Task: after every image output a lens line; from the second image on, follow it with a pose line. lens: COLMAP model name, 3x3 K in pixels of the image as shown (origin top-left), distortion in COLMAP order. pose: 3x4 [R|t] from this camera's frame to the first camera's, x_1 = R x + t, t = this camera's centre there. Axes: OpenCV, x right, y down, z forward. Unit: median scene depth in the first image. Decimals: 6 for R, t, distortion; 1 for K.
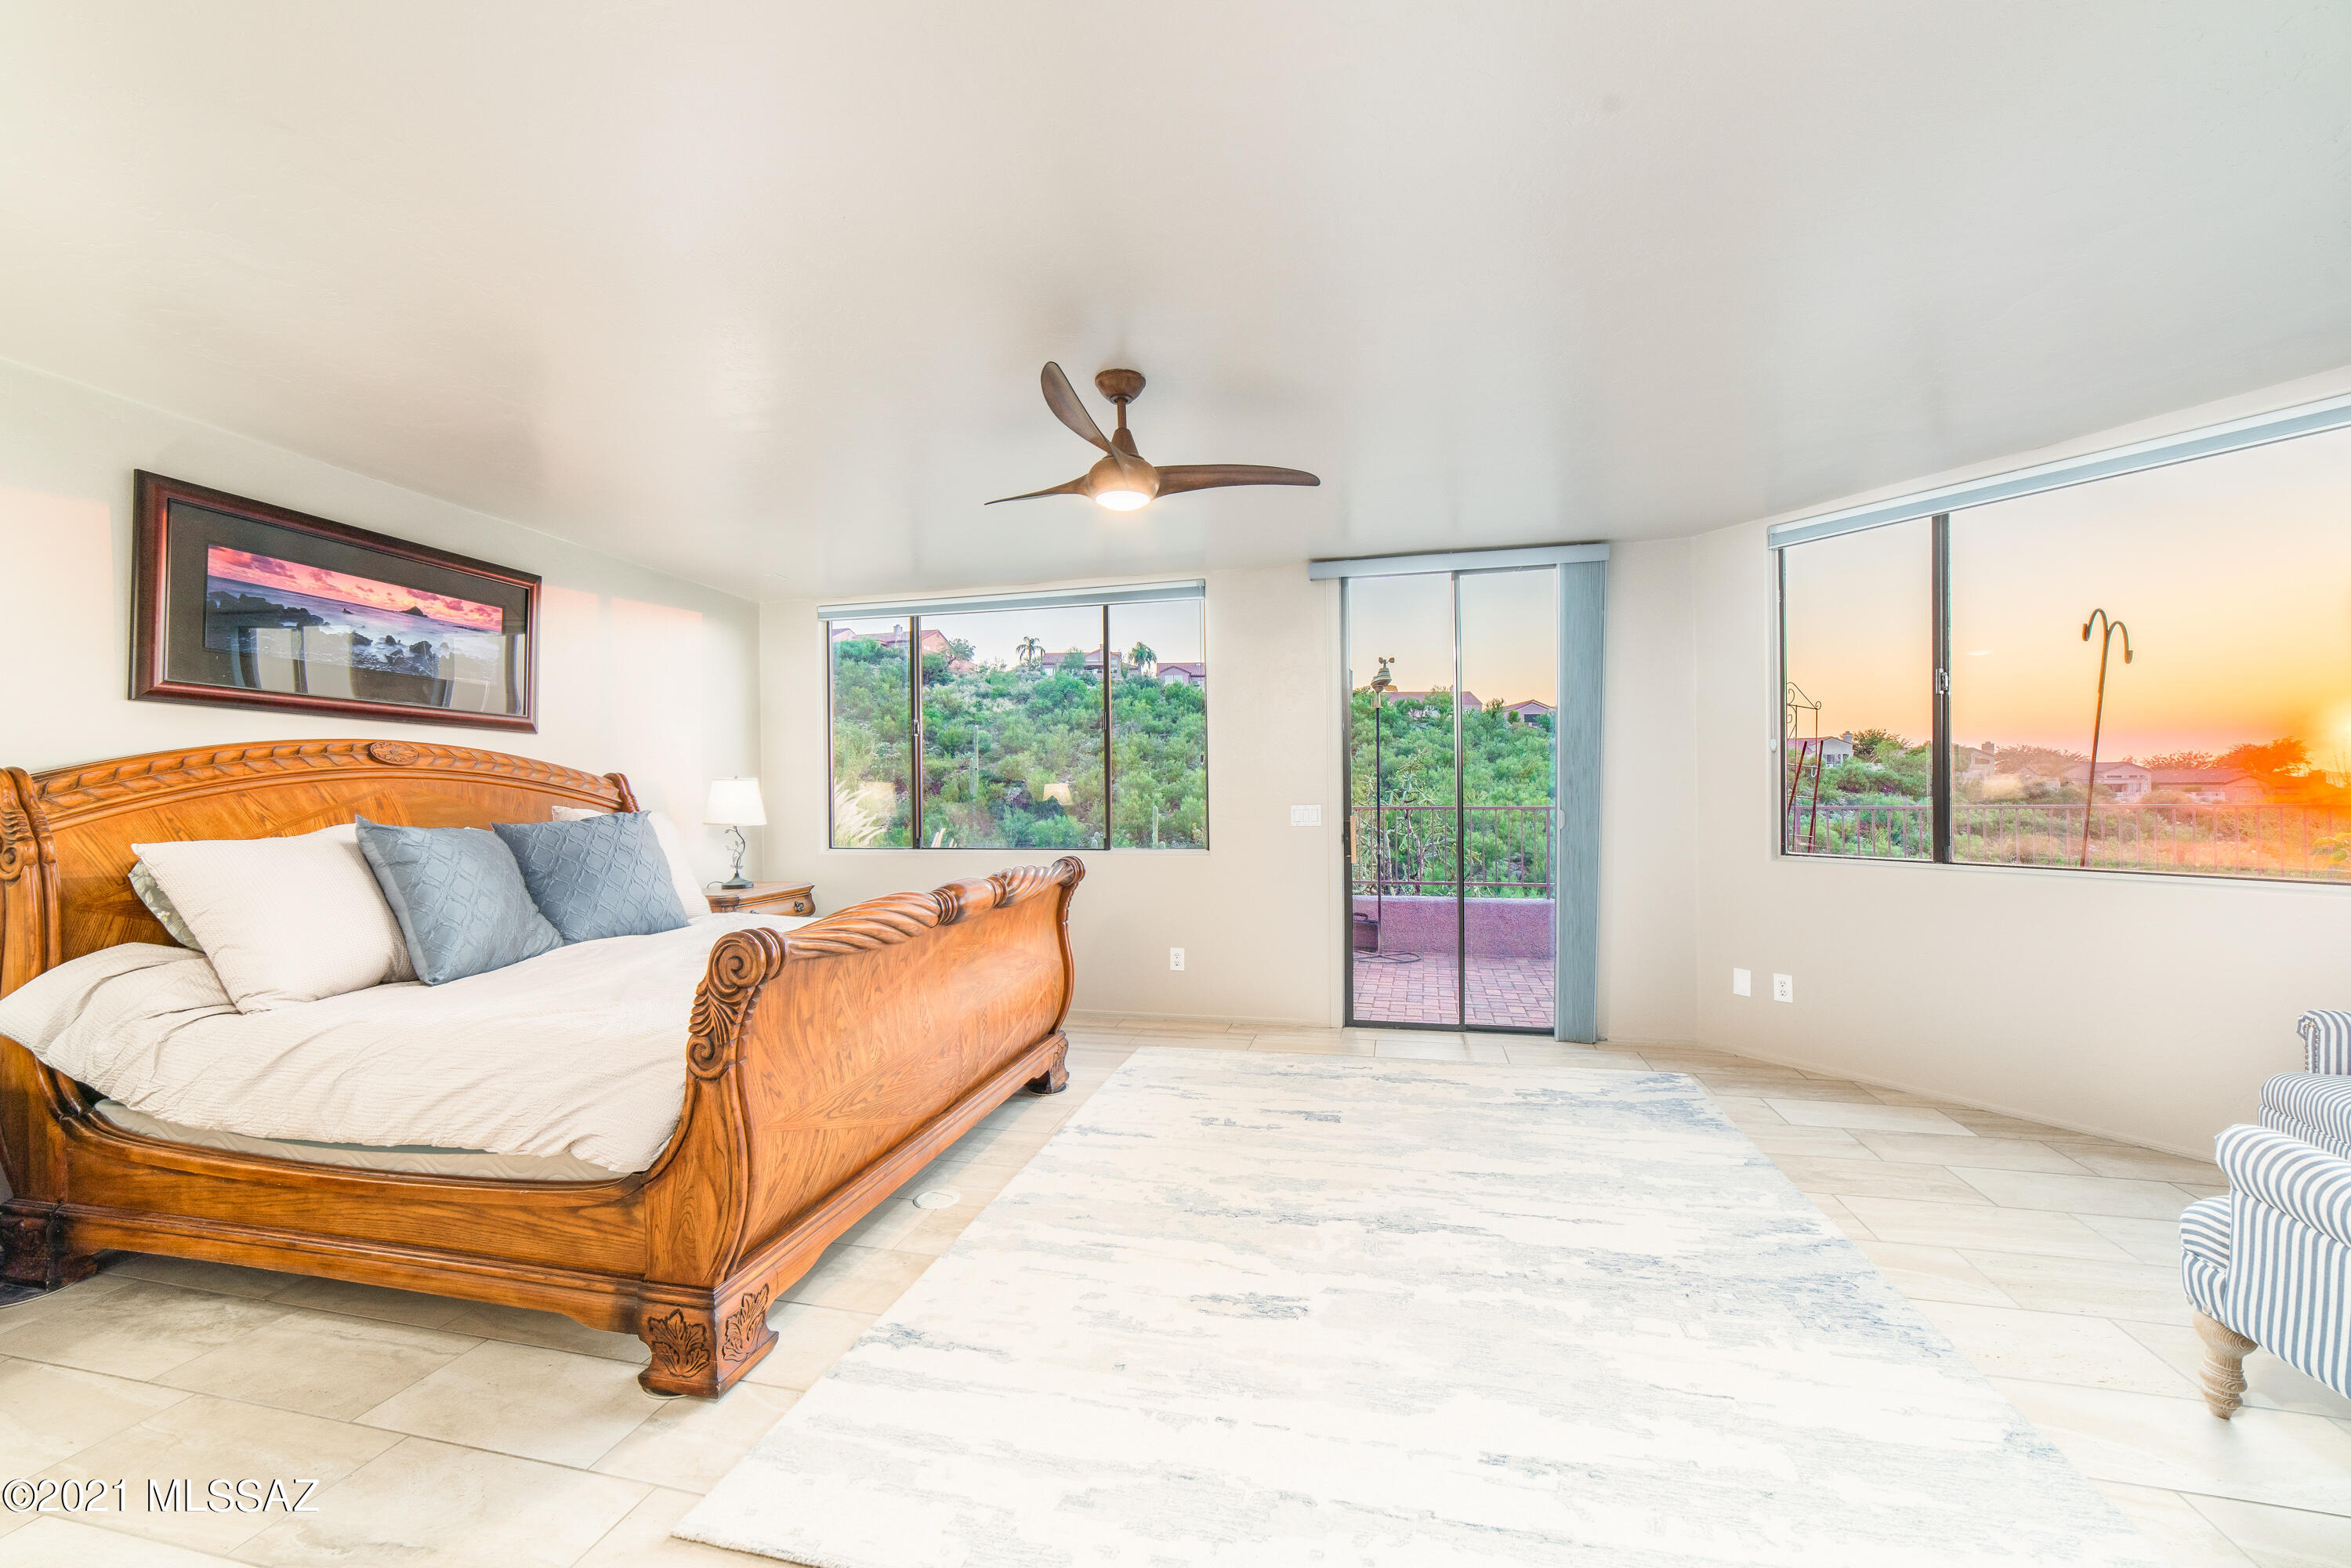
lens RADIAL K [[920.4, 0, 1165.7], [0, 920.4, 786.7], [0, 0, 1]] dist [-0.001151, 0.000028]
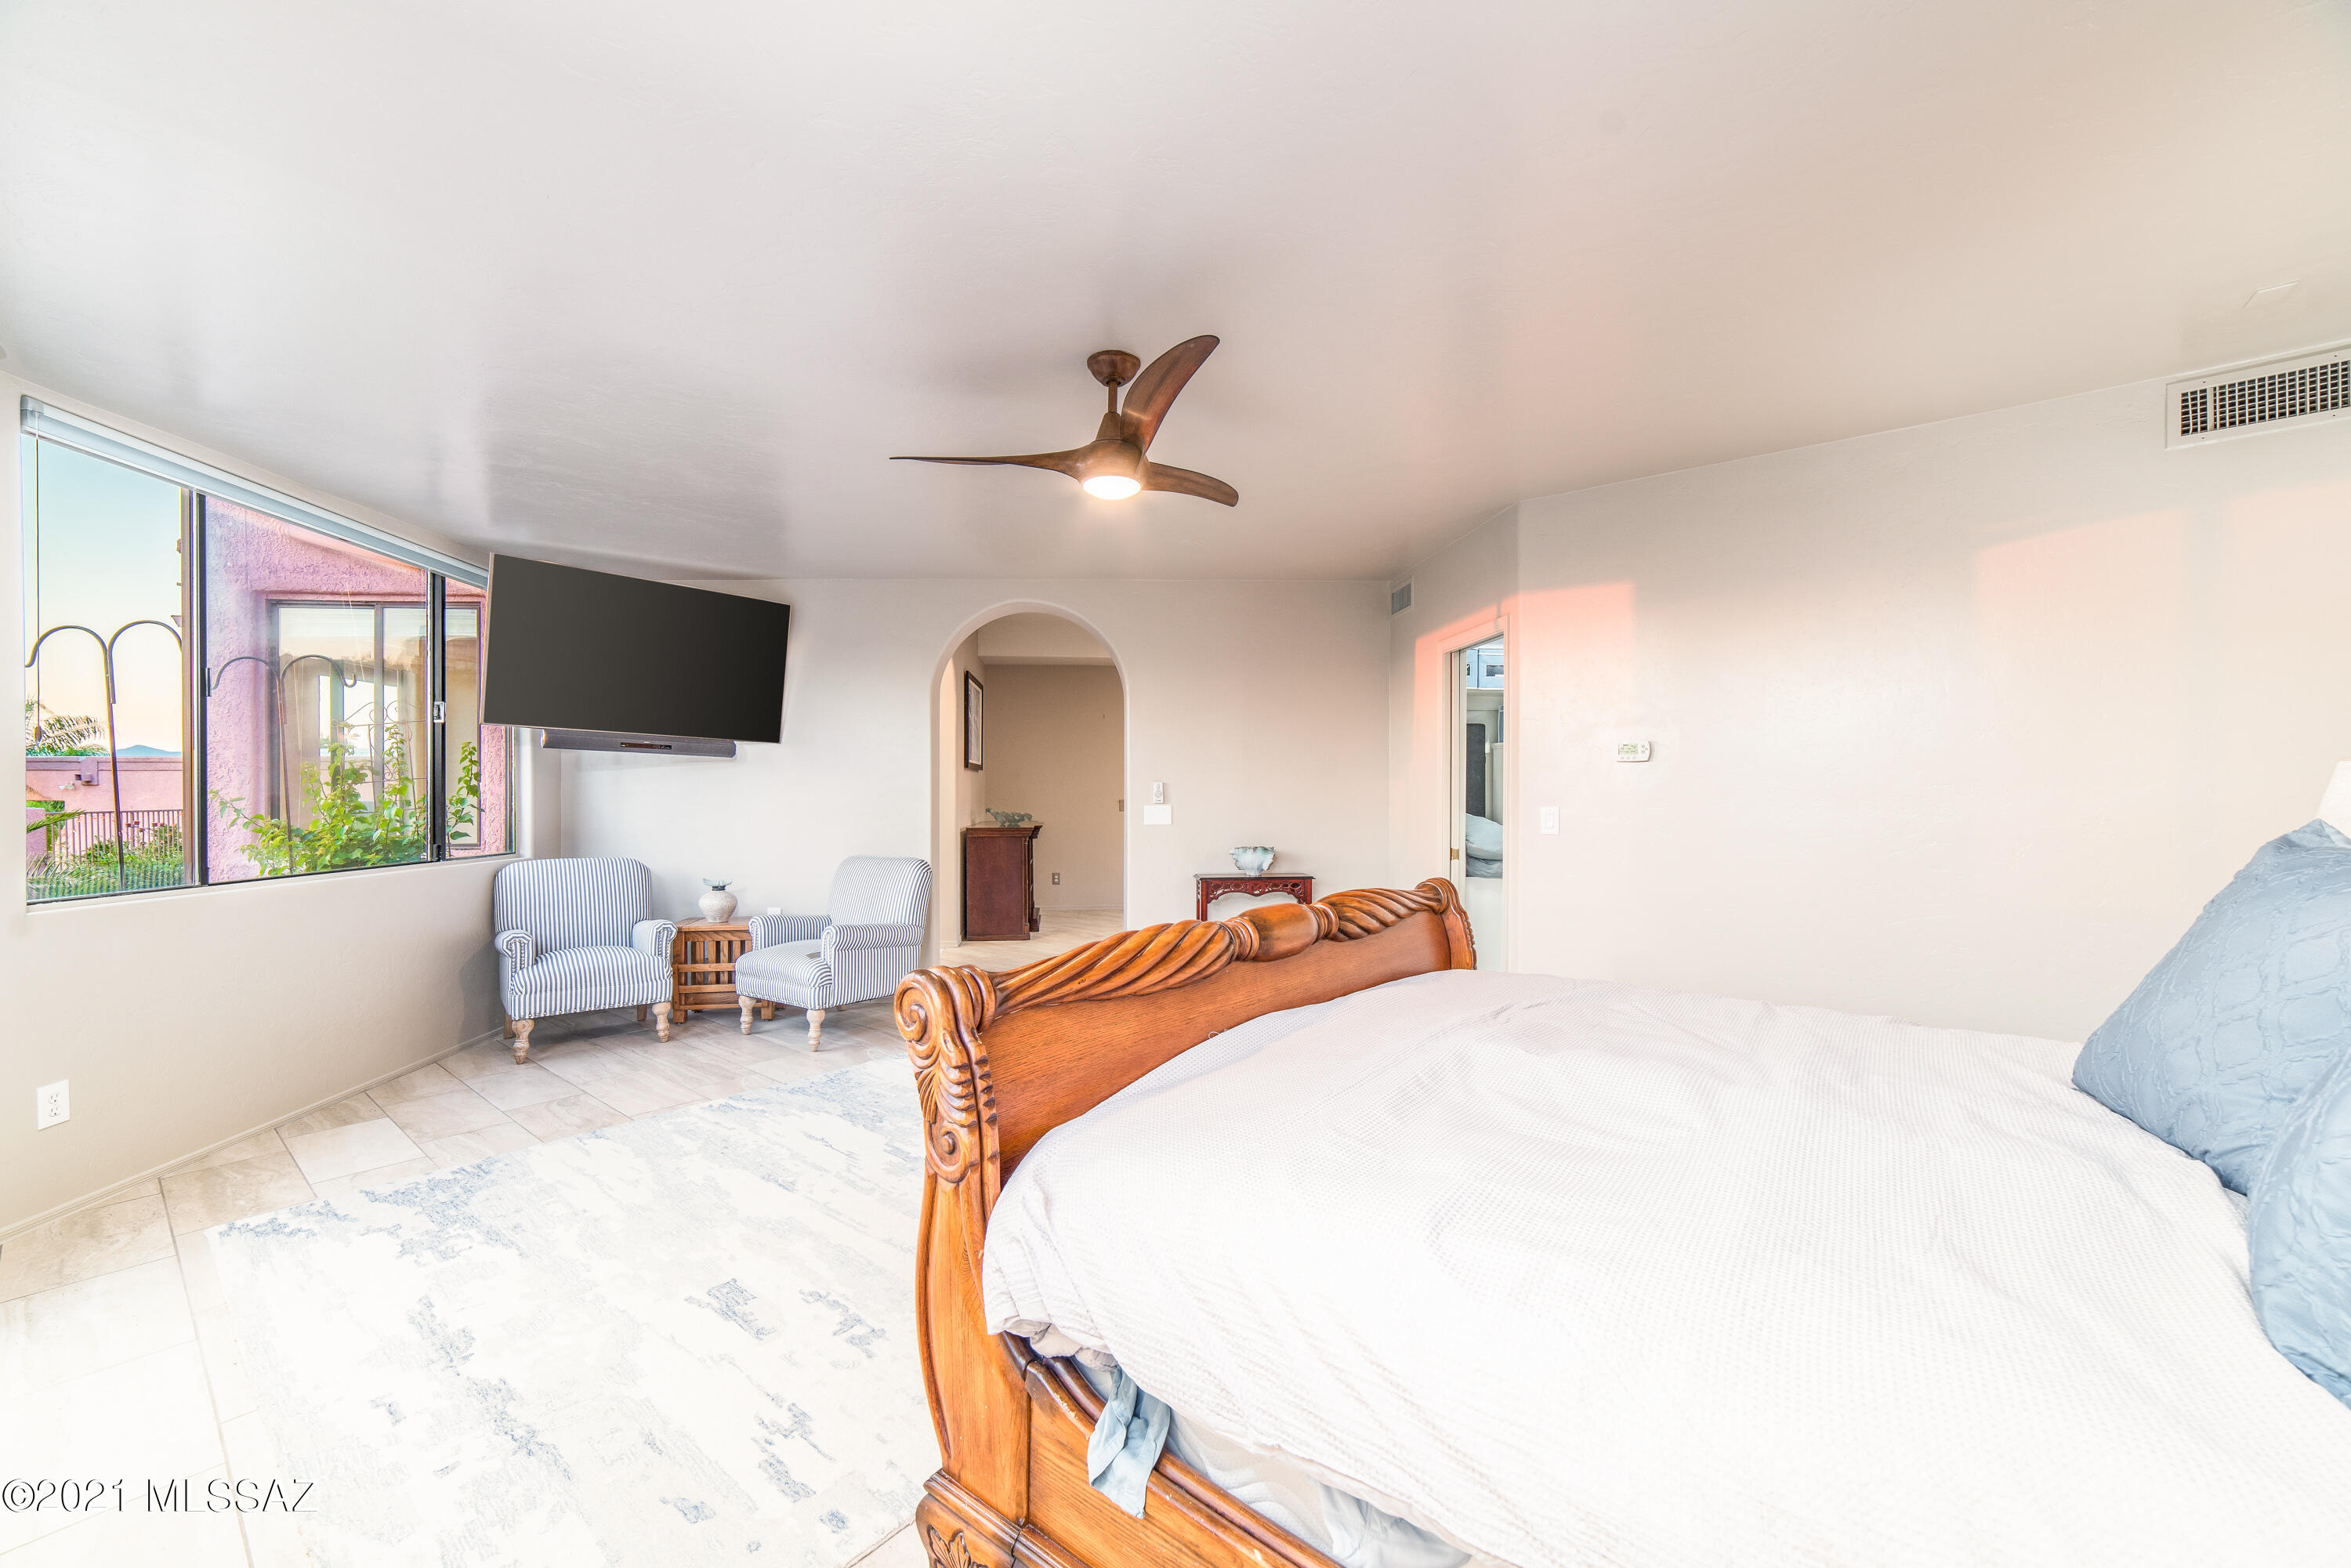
lens RADIAL K [[920.4, 0, 1165.7], [0, 920.4, 786.7], [0, 0, 1]] dist [-0.001151, 0.000028]
pose [[-0.900933, 0.009729, 0.433850, -0.393368], [0.008148, 0.999952, -0.005502, -0.000502], [-0.433882, -0.001421, -0.900969, 1.427865]]
